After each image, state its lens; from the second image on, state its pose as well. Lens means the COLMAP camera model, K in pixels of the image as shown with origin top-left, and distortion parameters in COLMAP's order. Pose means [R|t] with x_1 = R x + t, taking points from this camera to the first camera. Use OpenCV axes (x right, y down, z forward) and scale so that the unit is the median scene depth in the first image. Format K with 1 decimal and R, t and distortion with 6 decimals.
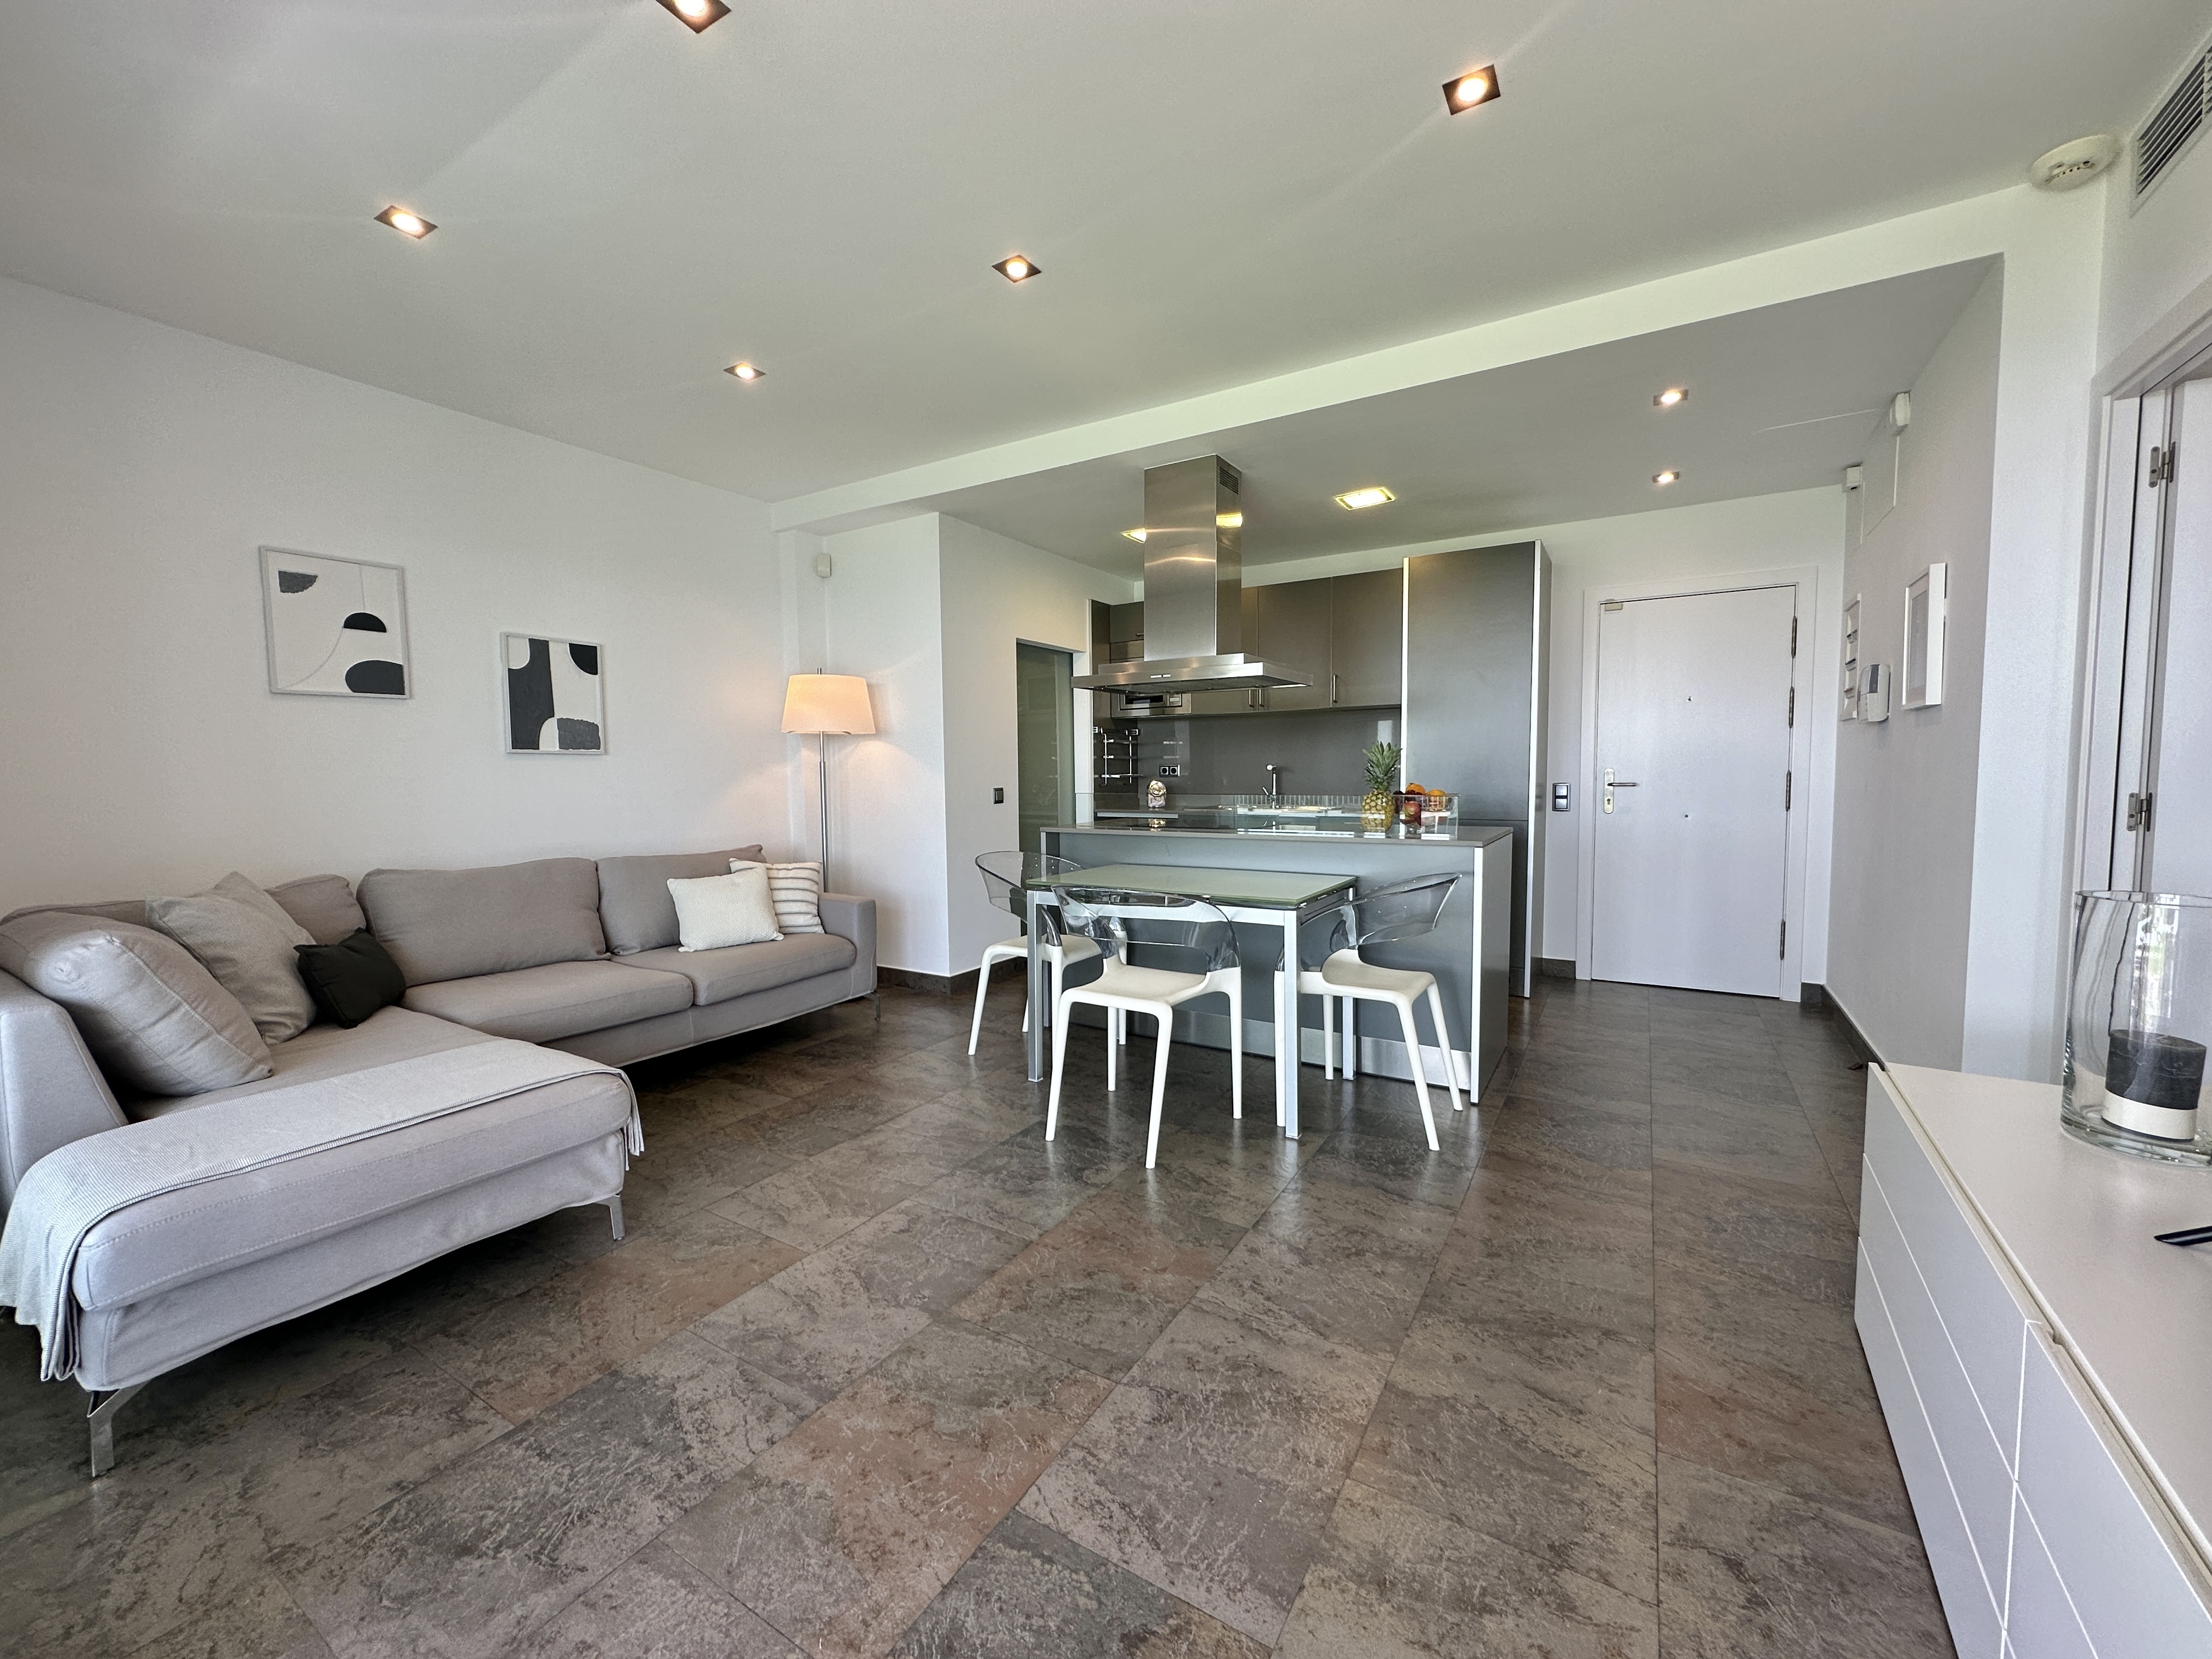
lens RADIAL K [[878.4, 0, 1105.5], [0, 878.4, 828.3], [0, 0, 1]] dist [-0.003795, 0.001177]
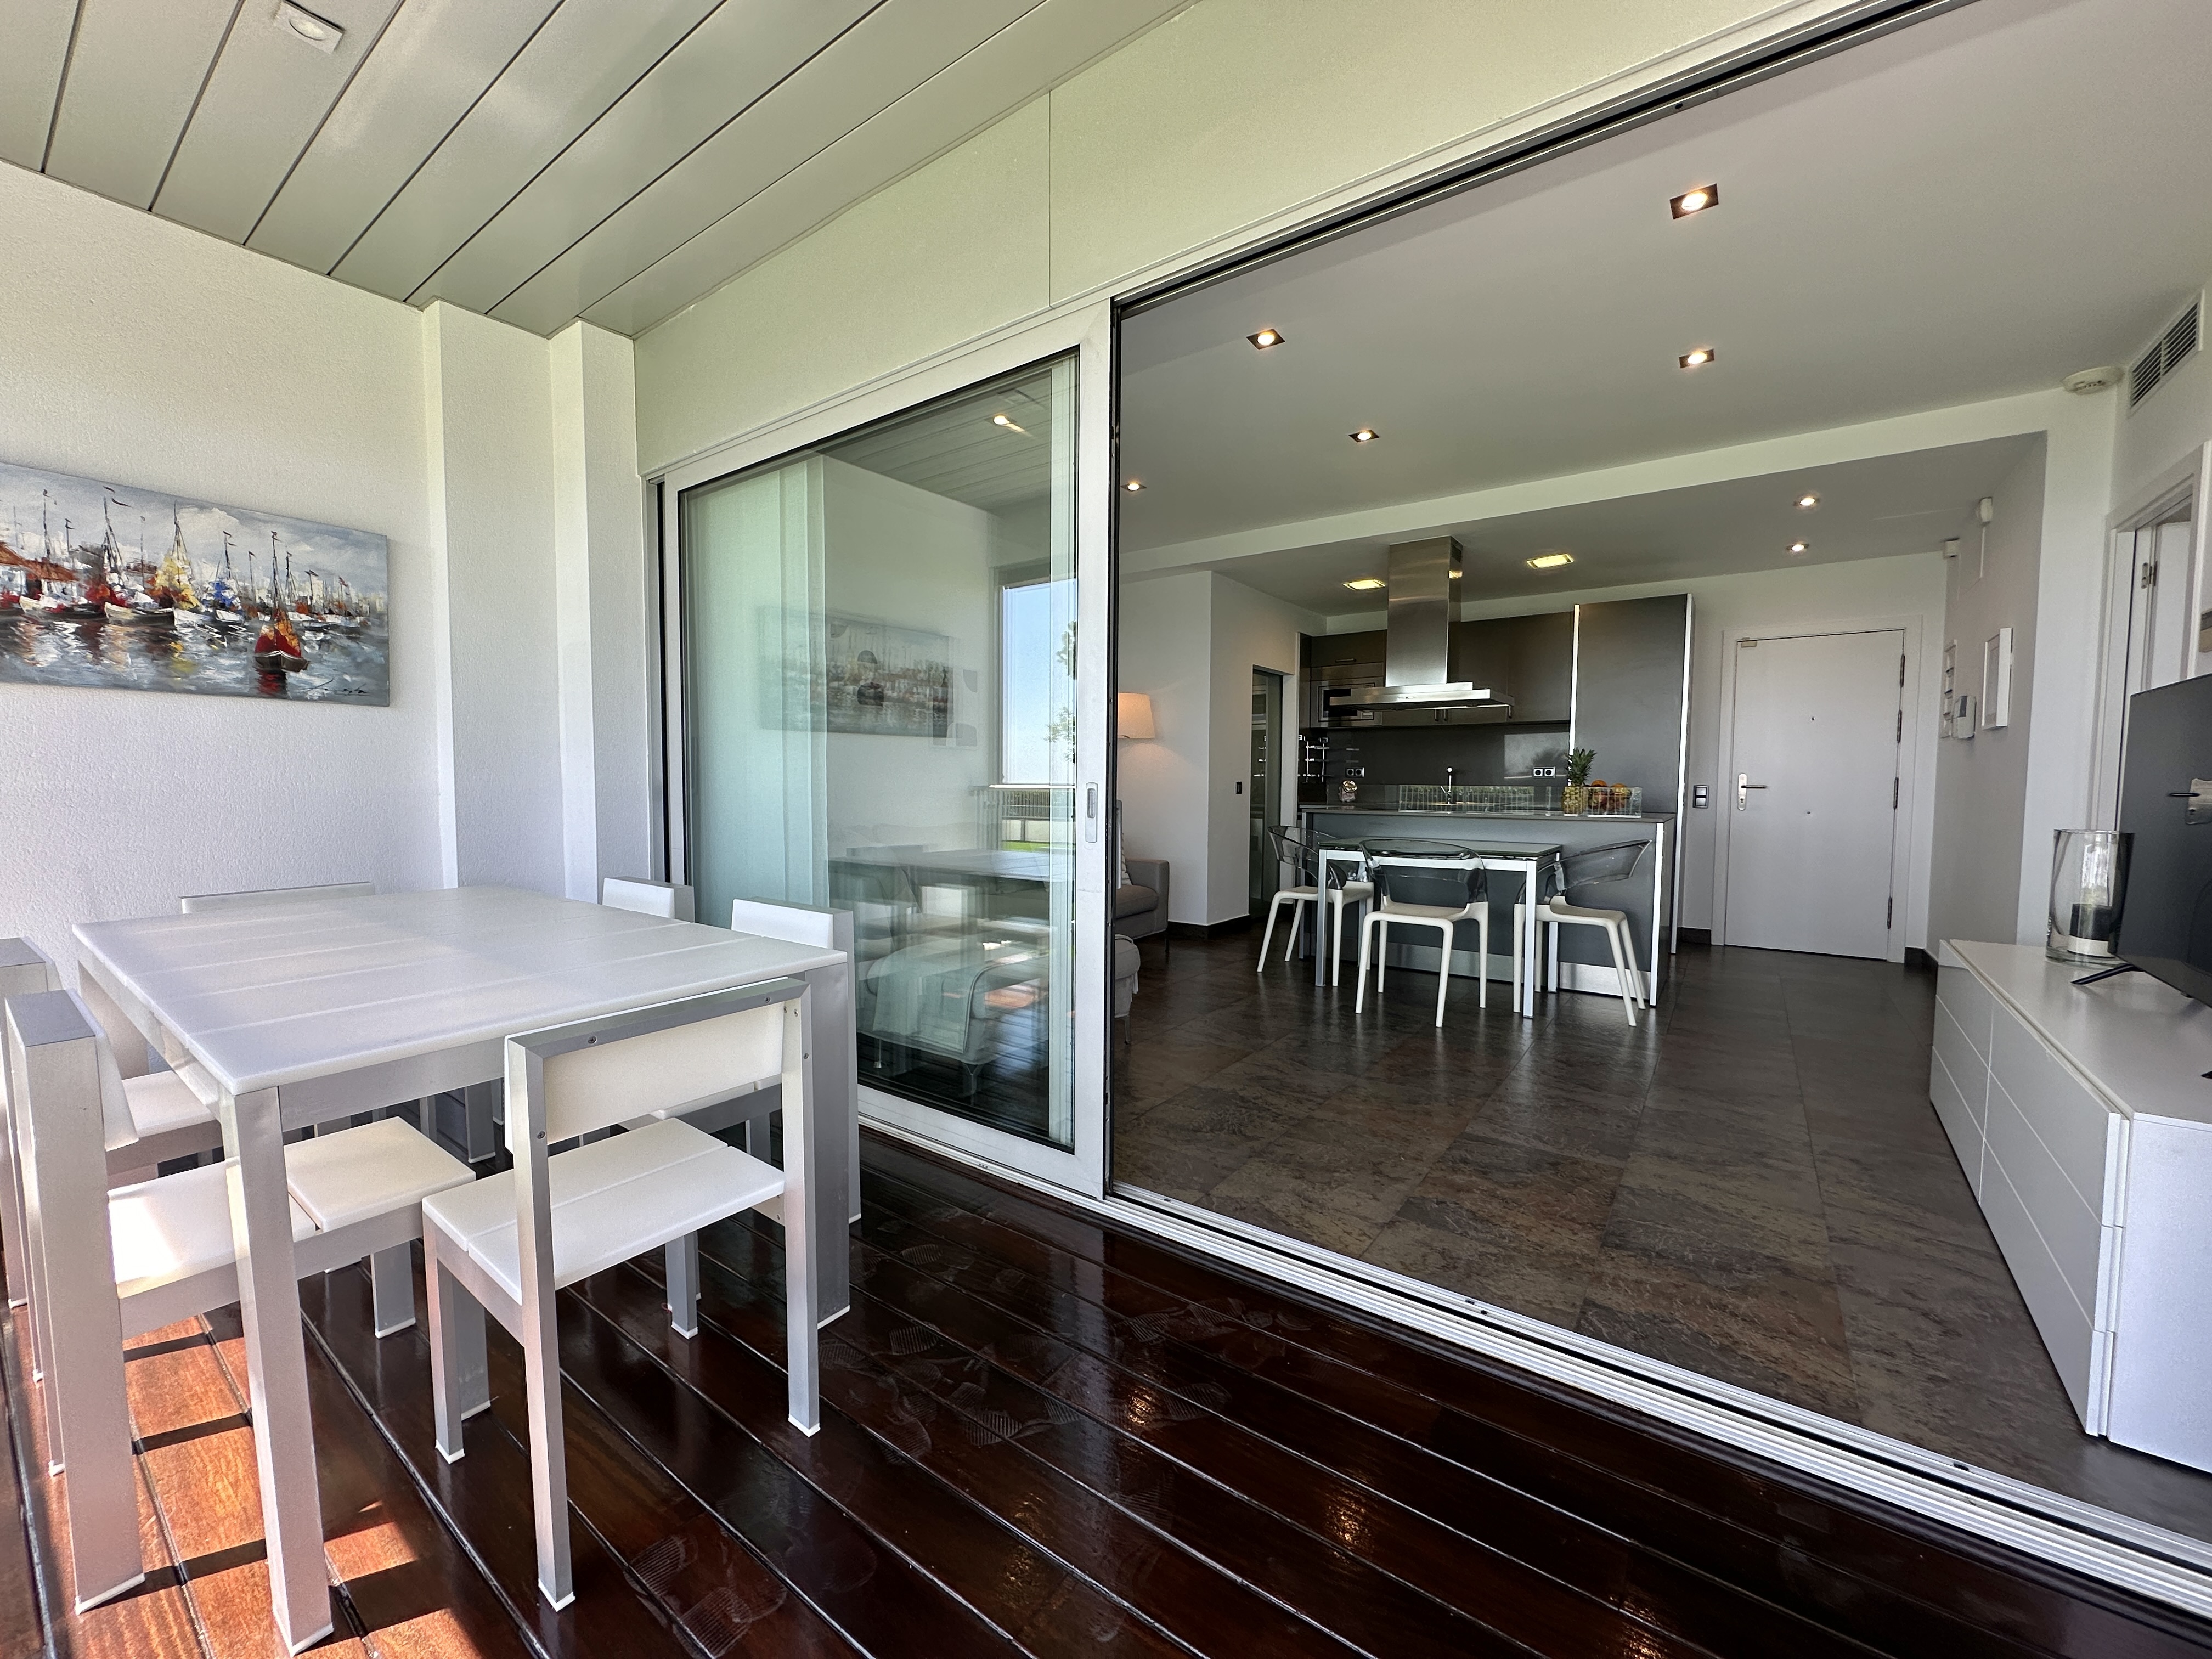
lens RADIAL K [[878.4, 0, 1107.0], [0, 878.4, 828.9], [0, 0, 1]] dist [-0.003795, 0.001177]
pose [[0.996951, 0.021178, -0.075104, -0.280544], [-0.021969, 0.999711, -0.009712, 0.050872], [0.074876, 0.011333, 0.997128, -0.373368]]
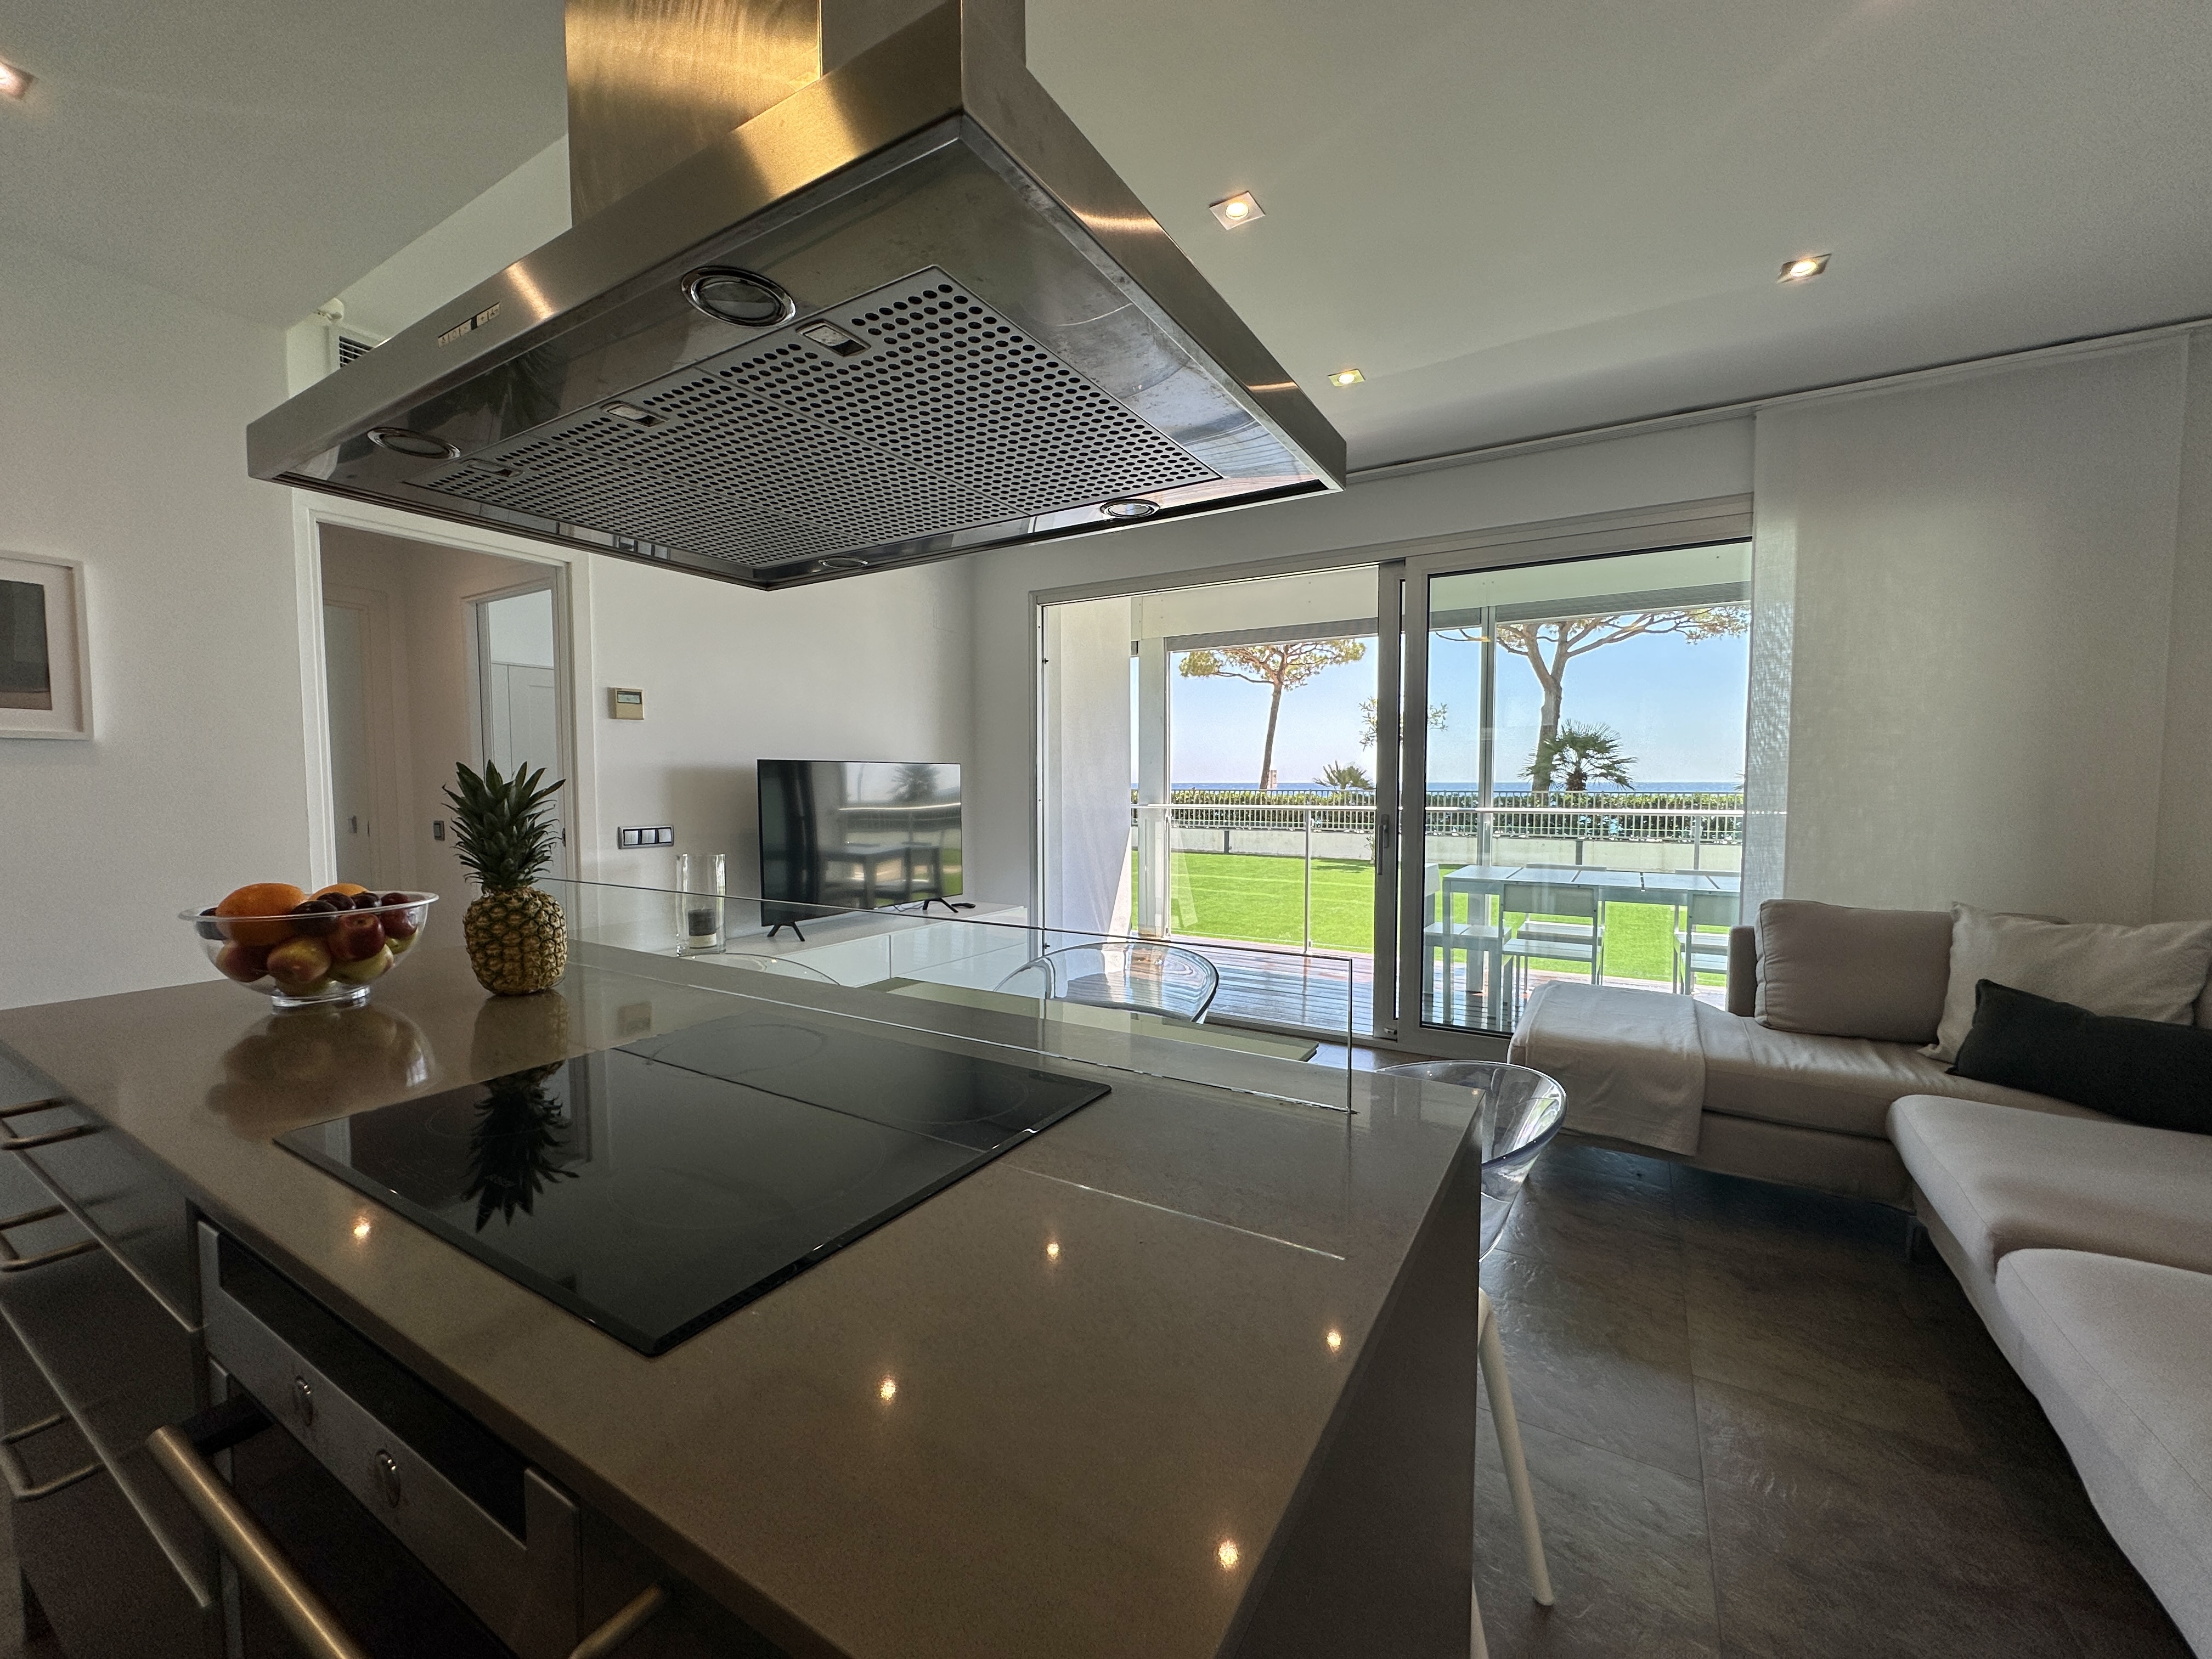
lens RADIAL K [[878.4, 0, 1108.3], [0, 878.4, 828.5], [0, 0, 1]] dist [-0.003795, 0.001177]
pose [[-0.999773, 0.013108, -0.016785, 0.026411], [0.010960, 0.992439, 0.122251, -0.102814], [0.018261, 0.122039, -0.992357, 1.267504]]
